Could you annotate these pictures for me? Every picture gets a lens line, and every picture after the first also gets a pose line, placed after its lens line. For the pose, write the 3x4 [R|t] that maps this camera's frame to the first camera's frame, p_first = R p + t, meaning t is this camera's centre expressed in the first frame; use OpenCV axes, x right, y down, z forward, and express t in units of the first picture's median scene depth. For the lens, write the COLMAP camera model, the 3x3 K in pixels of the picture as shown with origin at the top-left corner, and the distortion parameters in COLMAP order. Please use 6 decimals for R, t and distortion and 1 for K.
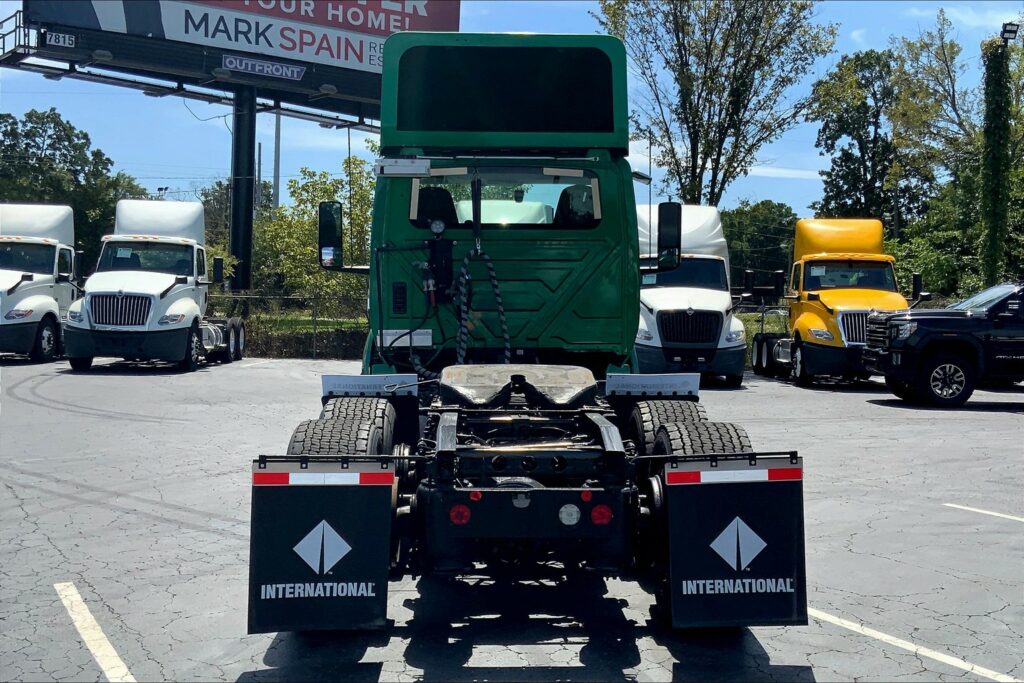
lens RADIAL K [[1184.9, 0, 514.8], [0, 1184.9, 350.5], [0, 0, 1]] dist [0.055490, 0.000000]
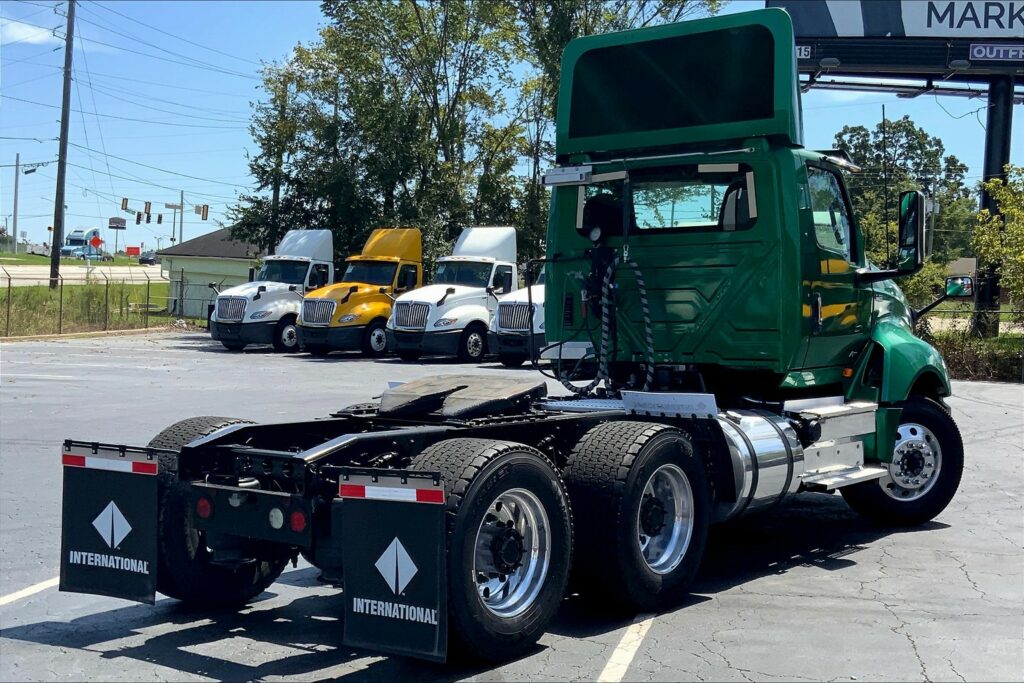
lens RADIAL K [[1295.0, 0, 542.8], [0, 1295.0, 343.2], [0, 0, 1]] dist [0.015092, 0.000000]
pose [[0.793878, 0.013195, -0.607934, 0.193201], [-0.026398, 0.999570, -0.012777, -0.000822], [0.607504, 0.026192, 0.793885, 0.053604]]
